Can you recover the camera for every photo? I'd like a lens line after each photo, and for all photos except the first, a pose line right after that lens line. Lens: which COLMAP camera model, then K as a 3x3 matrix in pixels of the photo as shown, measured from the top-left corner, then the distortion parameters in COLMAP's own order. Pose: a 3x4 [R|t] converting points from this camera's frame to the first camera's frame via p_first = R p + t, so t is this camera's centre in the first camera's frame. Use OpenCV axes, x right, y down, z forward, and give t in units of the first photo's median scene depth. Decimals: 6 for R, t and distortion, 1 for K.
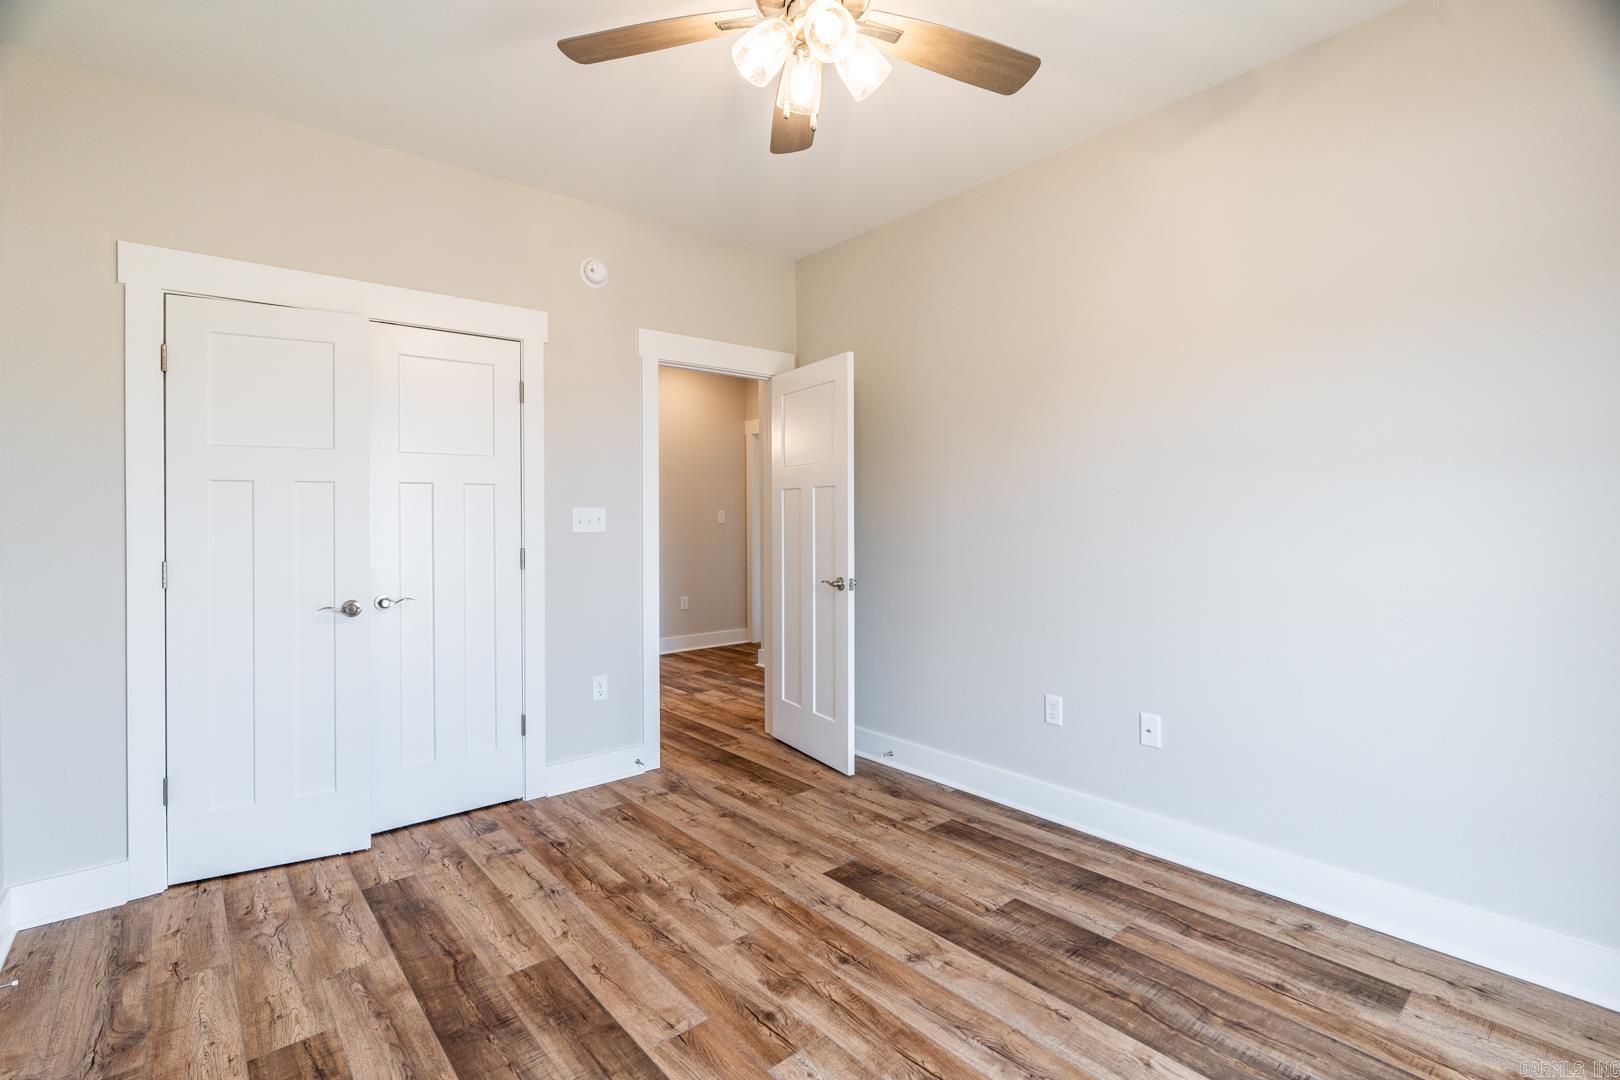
lens RADIAL K [[735.2, 0, 810.0], [0, 735.2, 540.0], [0, 0, 1]] dist [-0.004816, 0.000550]
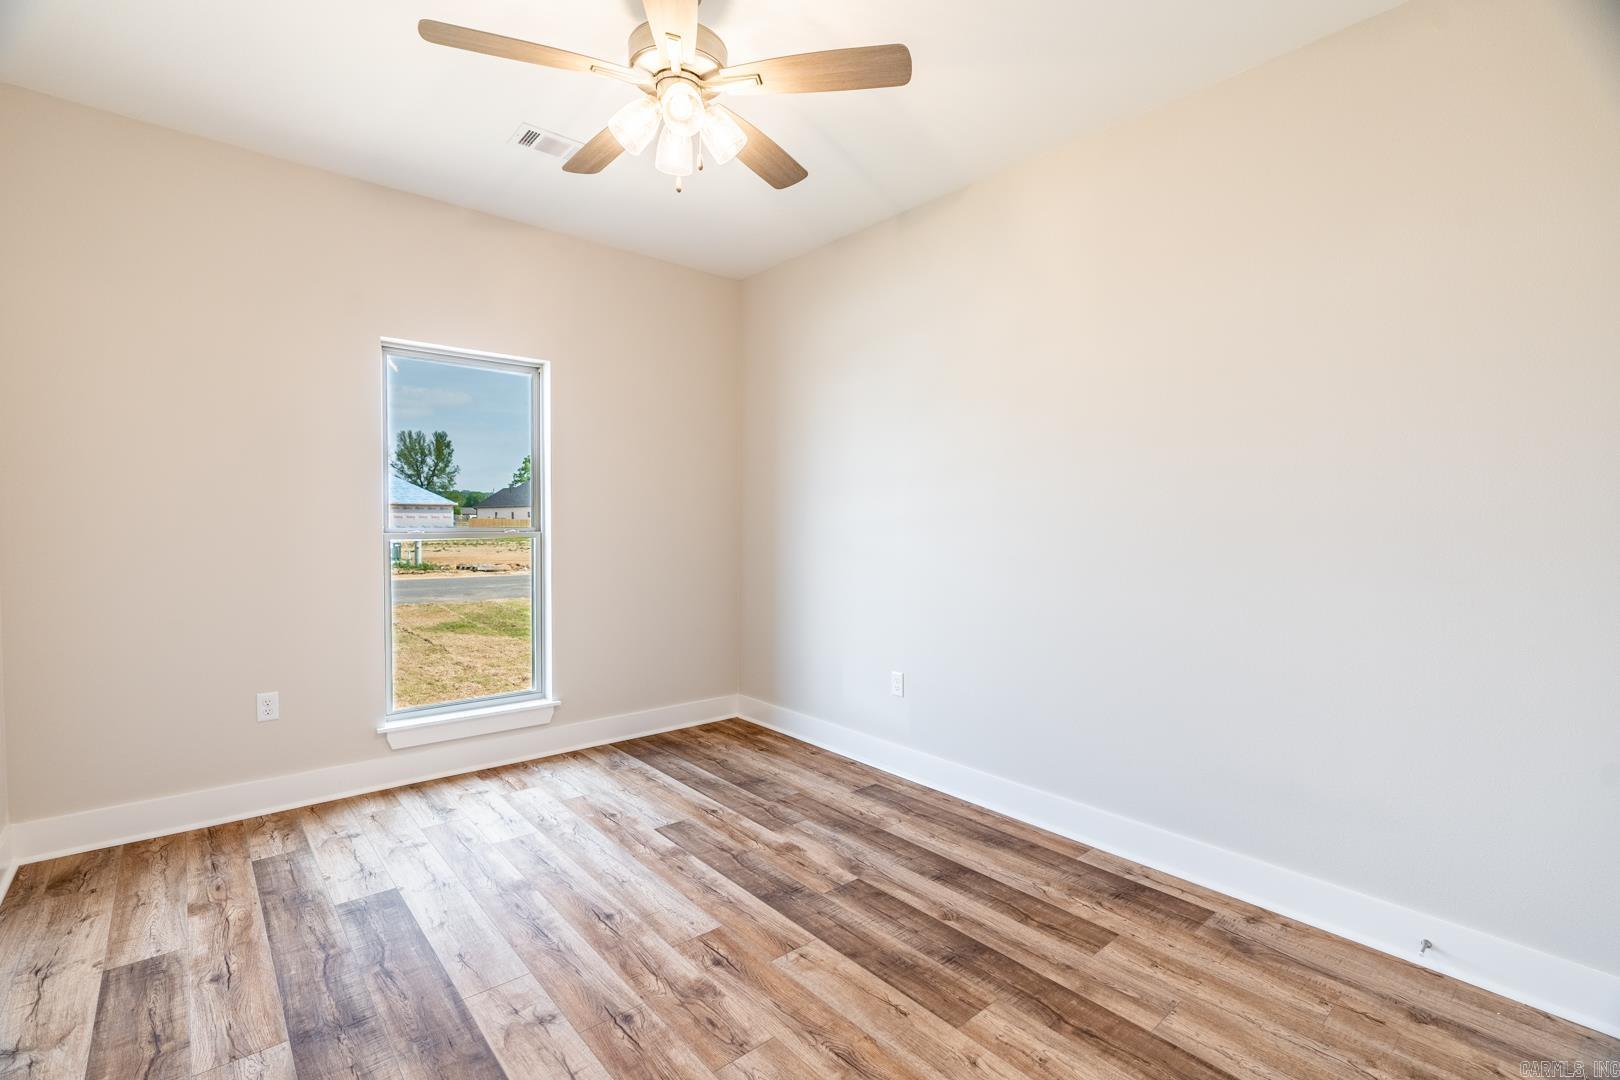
lens RADIAL K [[735.2, 0, 810.0], [0, 735.2, 540.0], [0, 0, 1]] dist [-0.004816, 0.000550]
pose [[-0.999992, 0.000955, -0.003887, -0.182295], [0.000730, 0.998341, 0.057568, -0.059963], [0.003936, 0.057565, -0.998334, 1.963438]]
